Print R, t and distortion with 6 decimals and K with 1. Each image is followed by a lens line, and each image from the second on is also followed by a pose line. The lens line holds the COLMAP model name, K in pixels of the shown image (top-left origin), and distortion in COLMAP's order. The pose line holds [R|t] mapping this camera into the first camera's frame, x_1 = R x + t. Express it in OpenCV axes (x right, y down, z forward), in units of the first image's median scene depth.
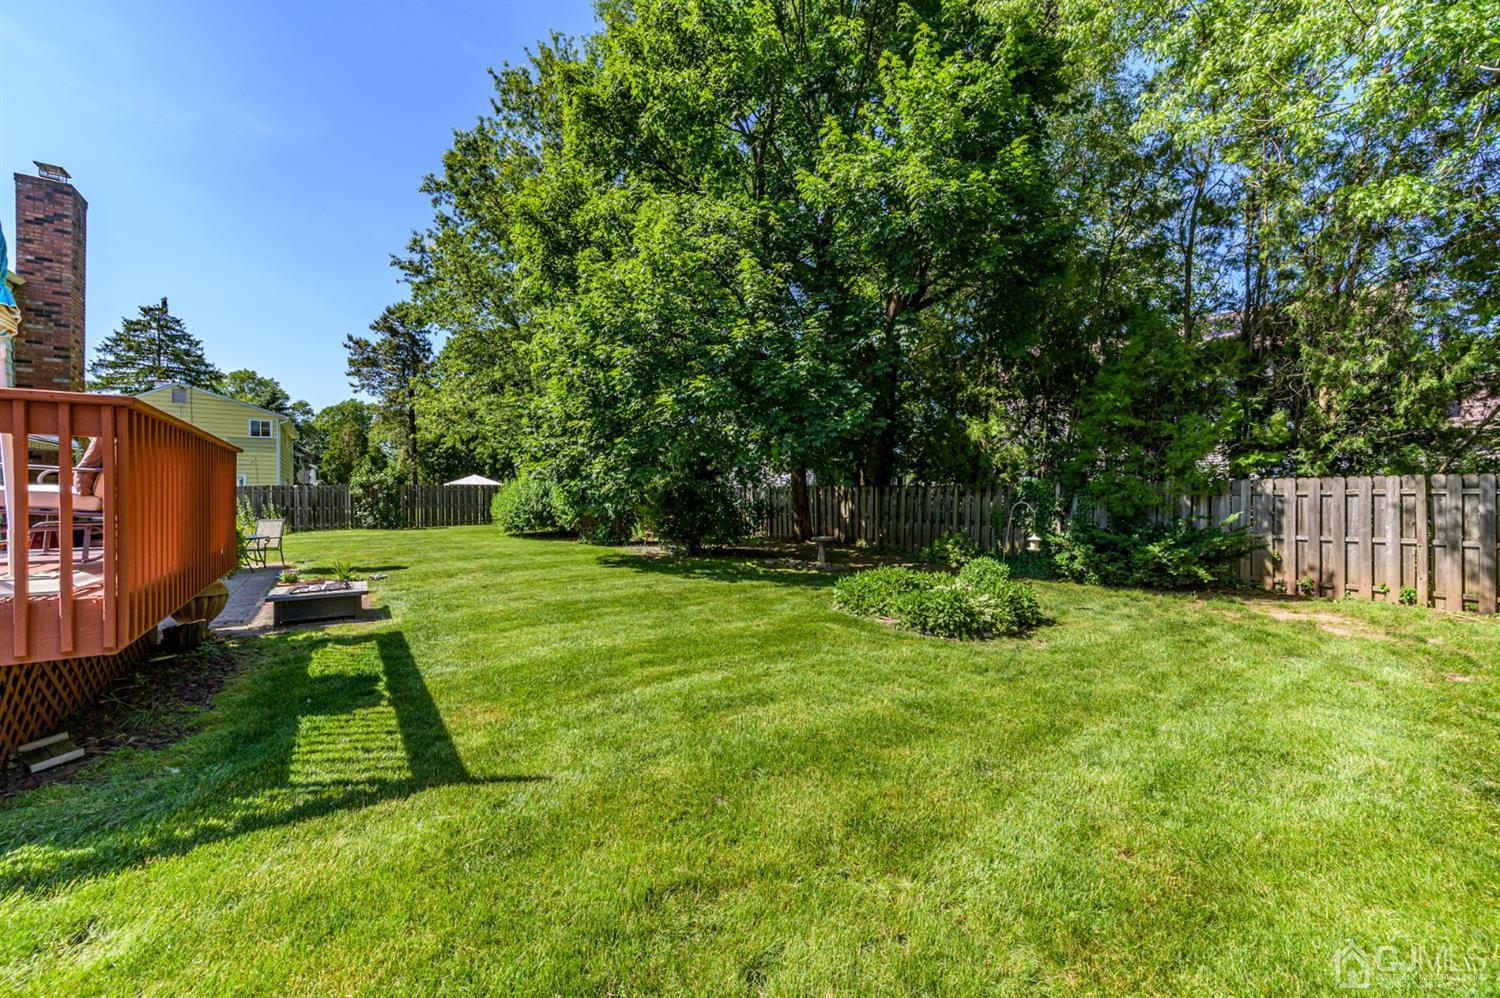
lens RADIAL K [[584.4, 0, 749.9], [0, 584.4, 499.4], [0, 0, 1]] dist [0.000496, 0.000017]
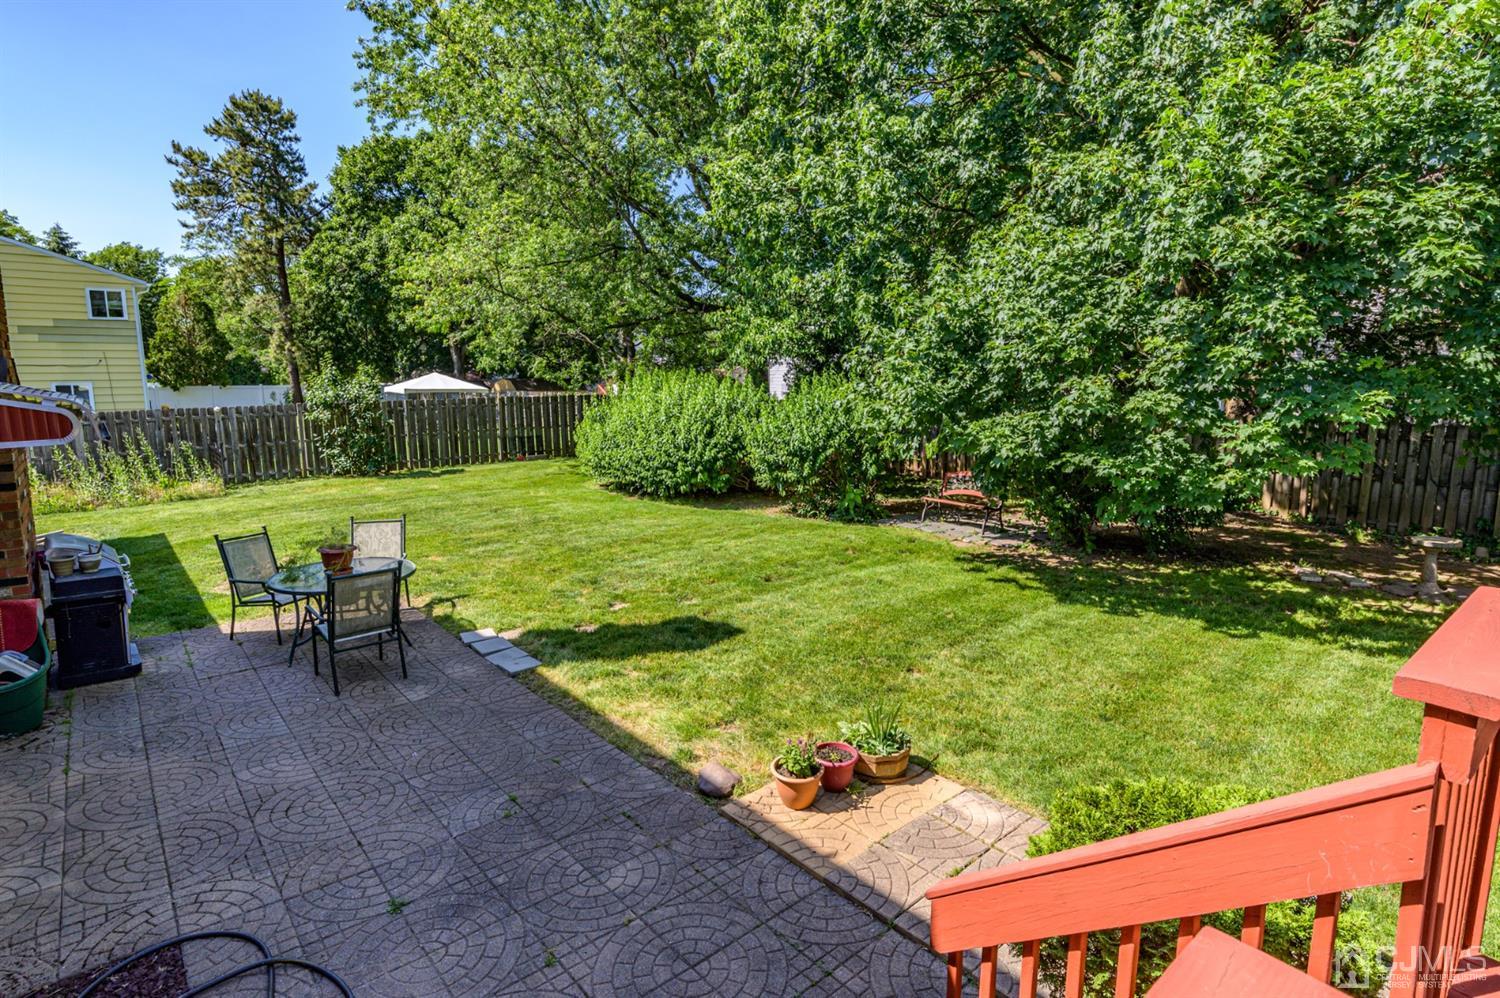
lens RADIAL K [[783.6, 0, 748.7], [0, 783.6, 495.5], [0, 0, 1]] dist [0.001518, 0.000034]
pose [[0.998039, -0.016256, 0.060442, -0.125967], [0.007779, 0.990411, 0.137931, -0.017233], [-0.062104, -0.137190, 0.988596, 0.076936]]
